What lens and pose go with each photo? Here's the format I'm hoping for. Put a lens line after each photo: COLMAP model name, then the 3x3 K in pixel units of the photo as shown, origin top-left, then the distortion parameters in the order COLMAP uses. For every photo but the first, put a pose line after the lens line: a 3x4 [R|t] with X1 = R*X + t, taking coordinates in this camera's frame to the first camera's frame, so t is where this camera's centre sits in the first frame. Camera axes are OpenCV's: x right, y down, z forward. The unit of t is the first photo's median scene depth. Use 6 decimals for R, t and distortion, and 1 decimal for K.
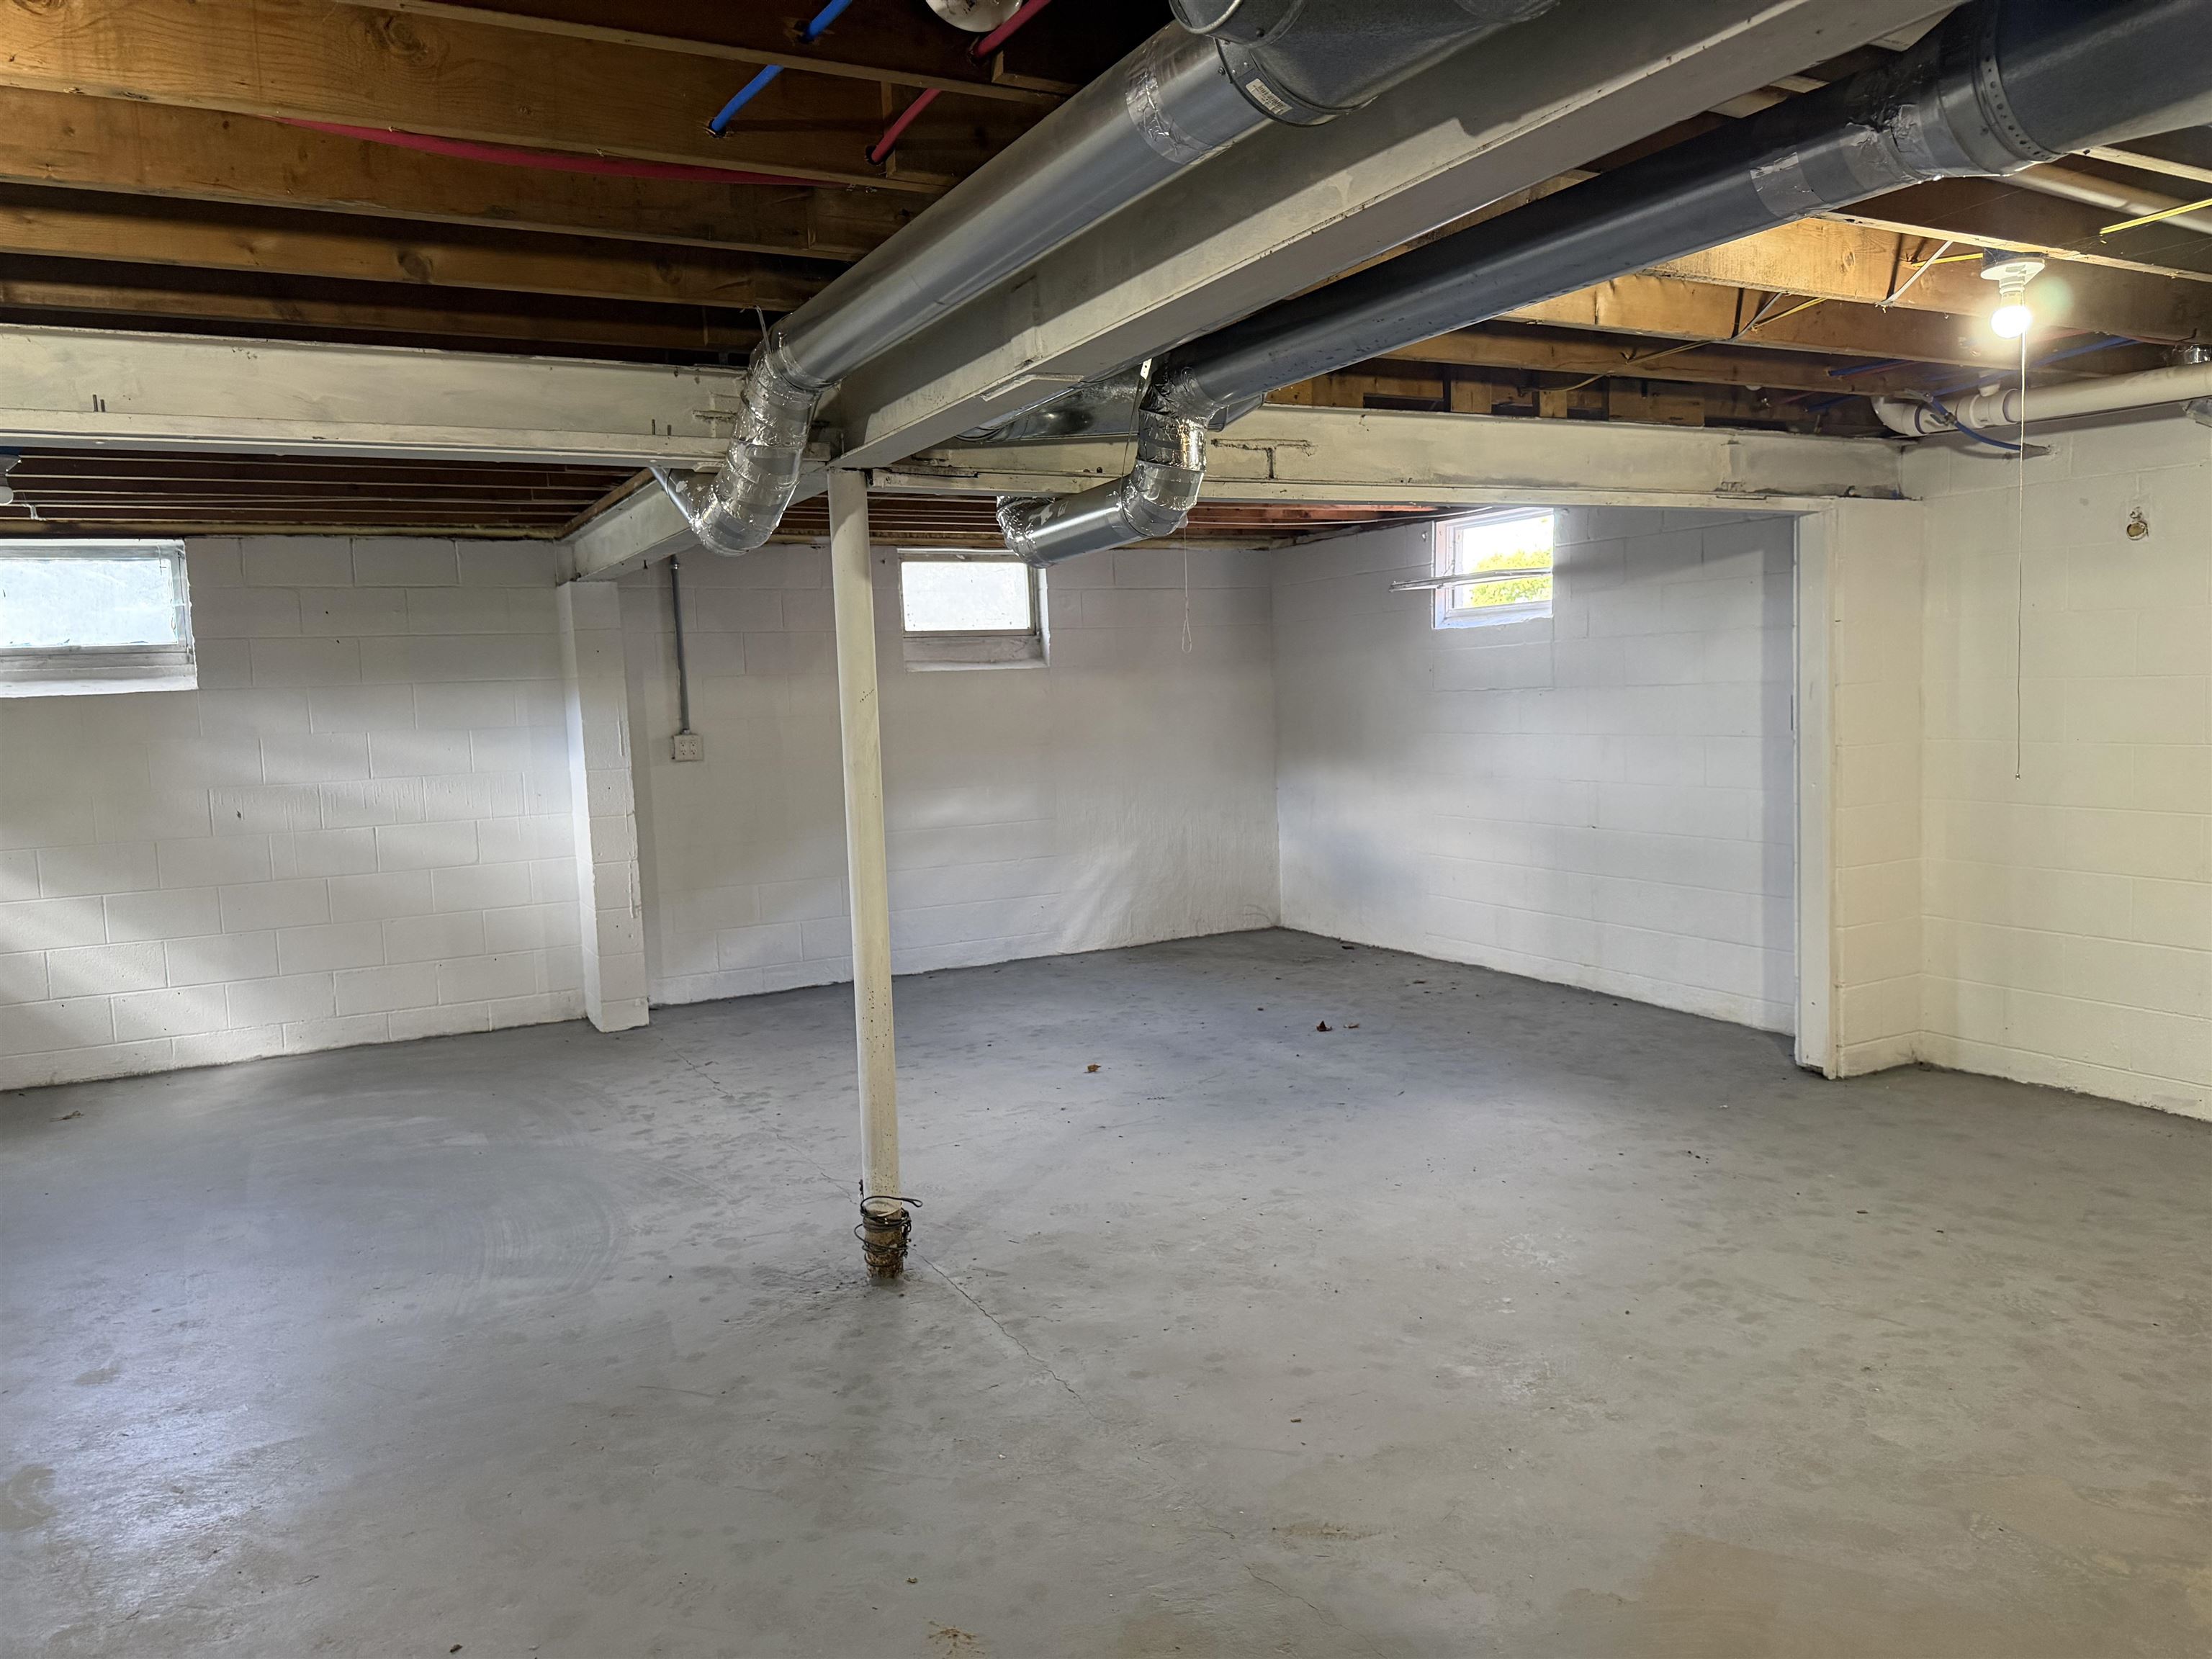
lens RADIAL K [[1566.5, 0, 1106.0], [0, 1566.5, 829.5], [0, 0, 1]] dist [0.031602, -0.033622]
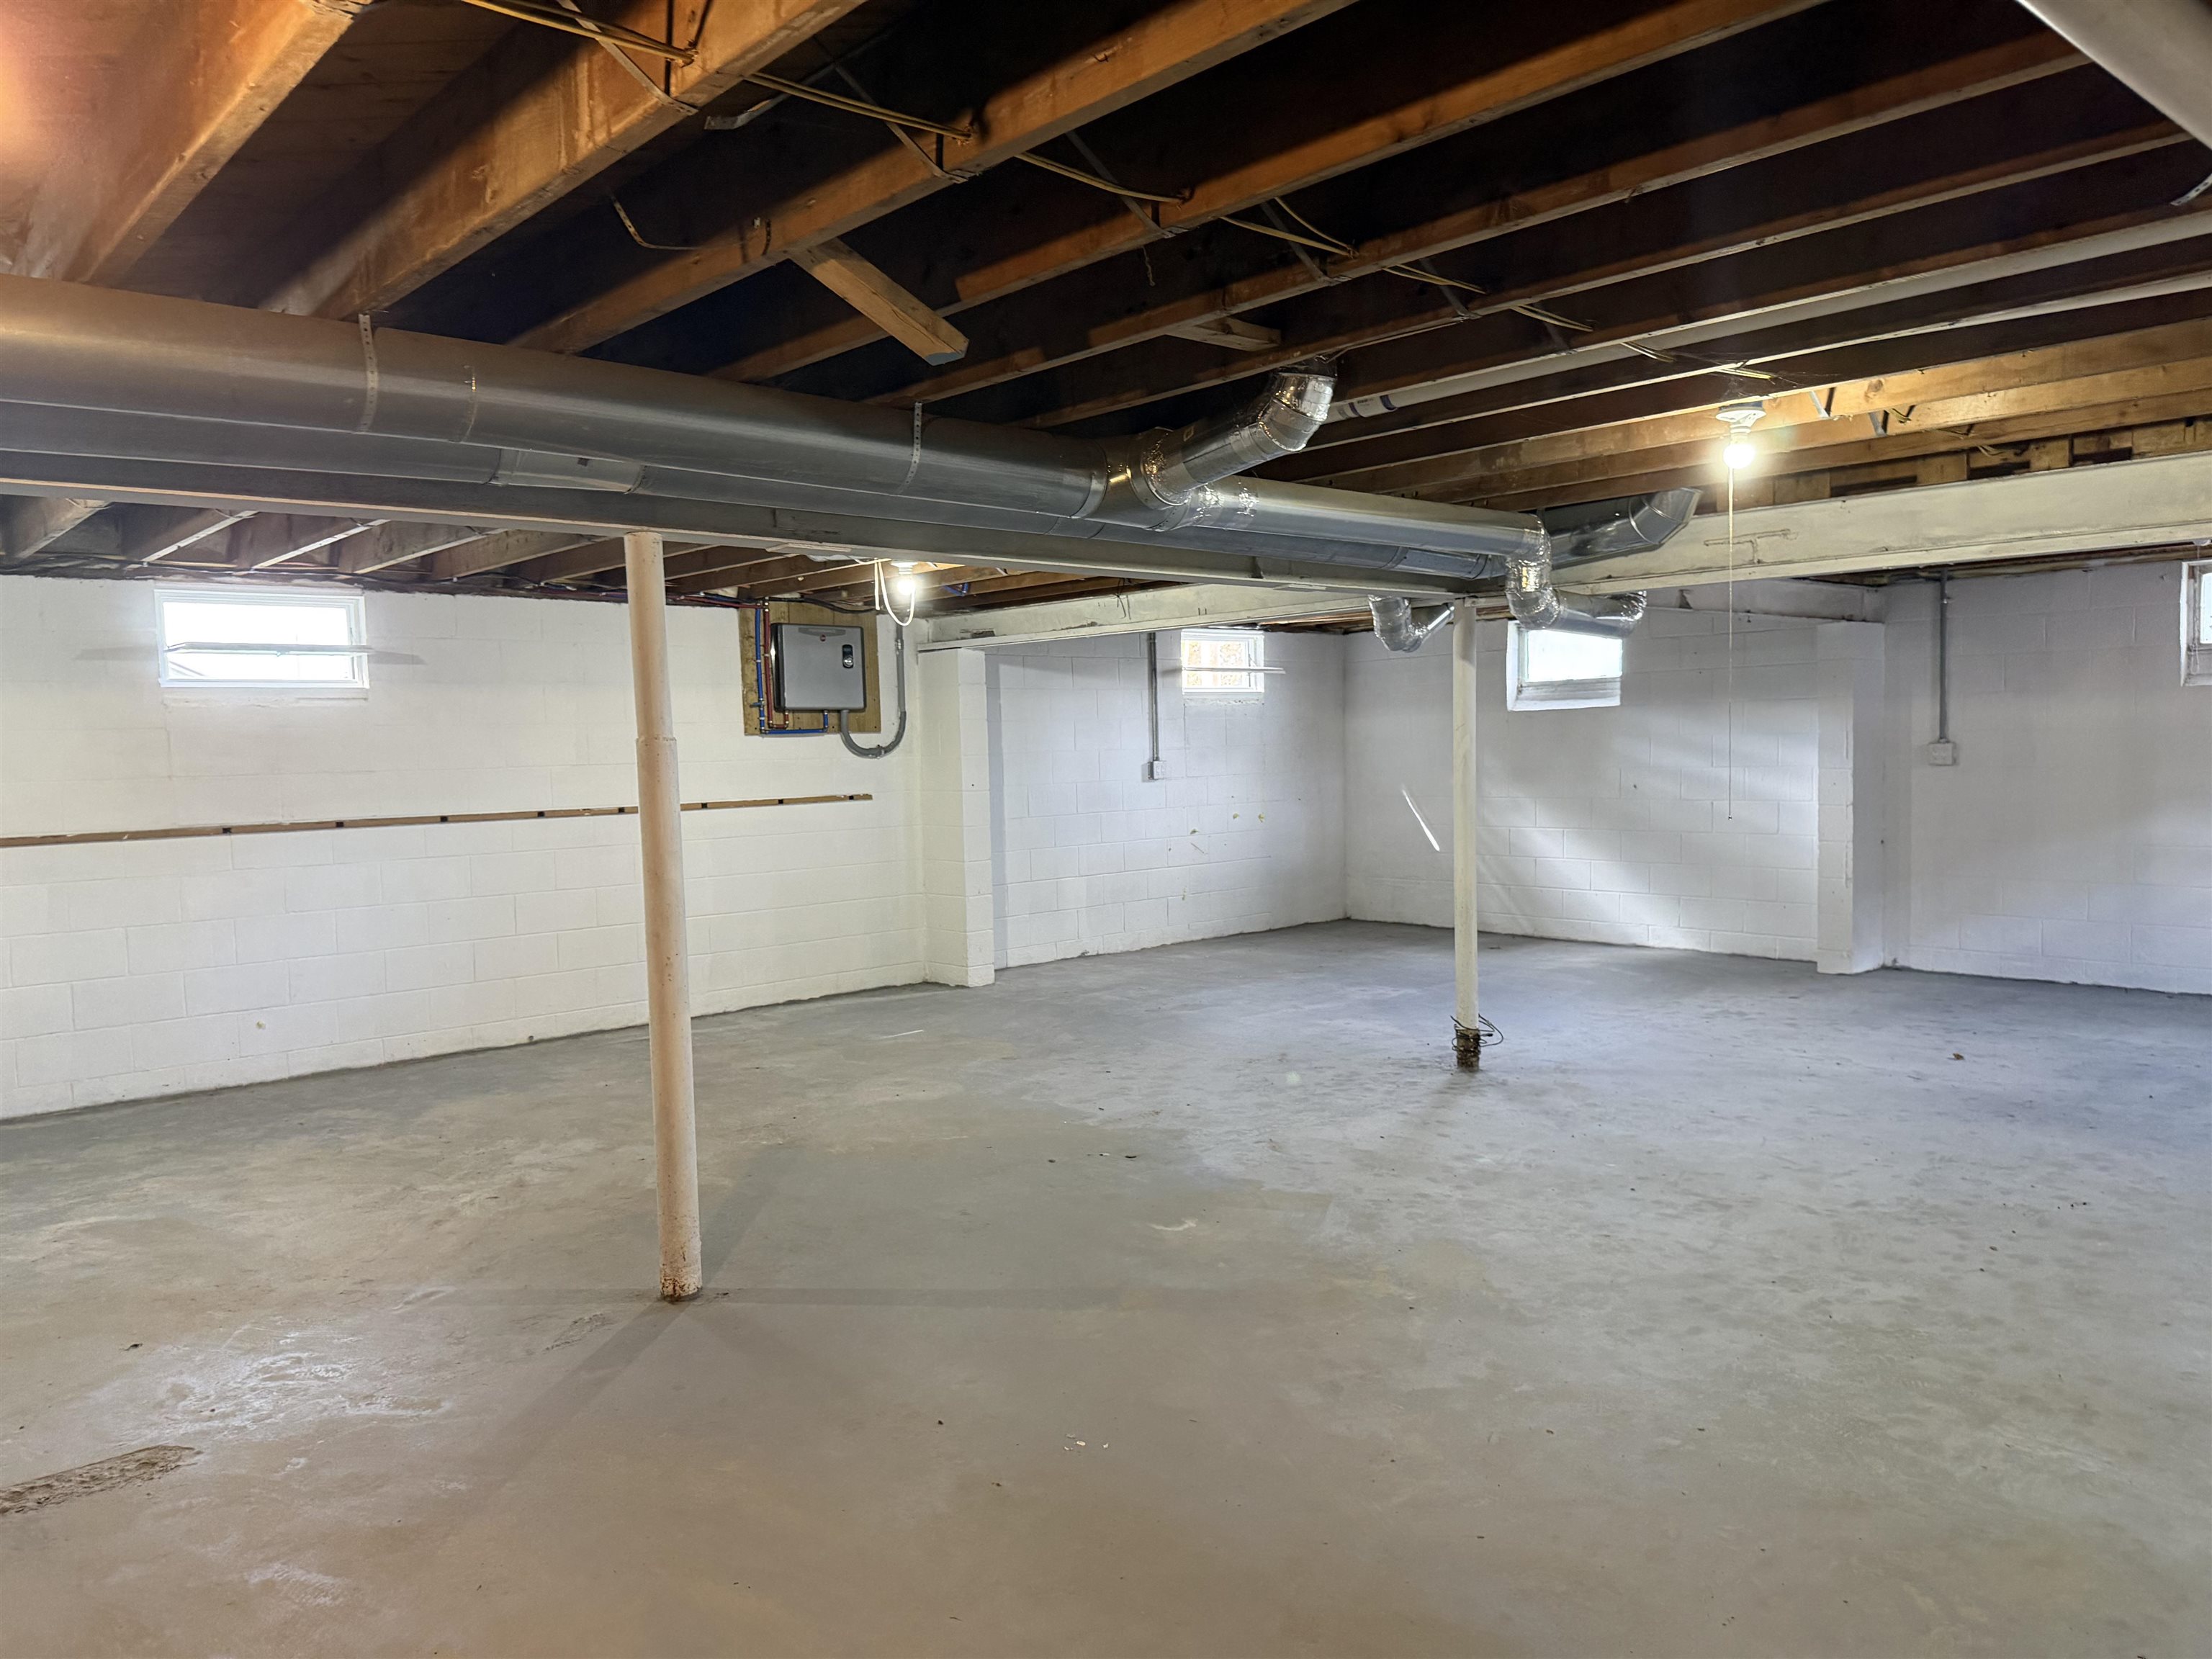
lens RADIAL K [[1555.2, 0, 1112.3], [0, 1555.2, 845.1], [0, 0, 1]] dist [0.117806, -0.194545]
pose [[0.255061, 0.096893, -0.962058, 1.466295], [-0.076977, 0.993843, 0.079686, -0.063885], [0.963856, 0.053732, 0.260949, 0.183458]]
